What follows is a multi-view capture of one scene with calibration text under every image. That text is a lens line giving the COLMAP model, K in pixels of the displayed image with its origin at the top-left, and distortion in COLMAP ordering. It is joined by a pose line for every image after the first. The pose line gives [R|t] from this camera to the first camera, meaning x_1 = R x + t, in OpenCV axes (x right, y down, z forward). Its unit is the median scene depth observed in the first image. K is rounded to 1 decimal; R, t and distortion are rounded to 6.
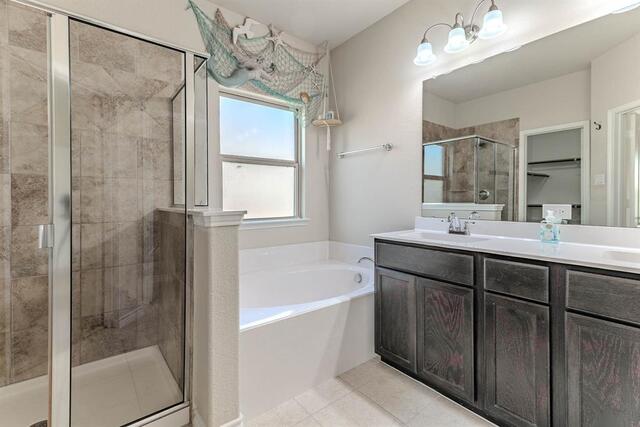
lens RADIAL K [[288.5, 0, 318.0], [0, 288.5, 201.8], [0, 0, 1]] dist [0.001200, 0.000166]
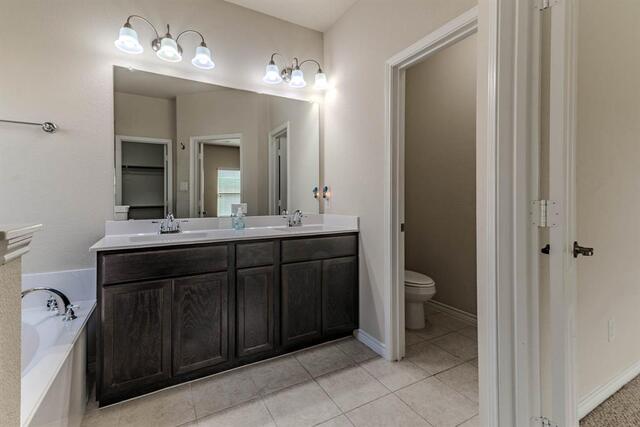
lens RADIAL K [[288.5, 0, 318.0], [0, 288.5, 201.8], [0, 0, 1]] dist [0.001200, 0.000166]
pose [[0.151588, -0.004450, 0.988434, -0.455245], [0.011493, 0.999930, 0.002739, -0.000431], [-0.988377, 0.010944, 0.151628, 0.290067]]
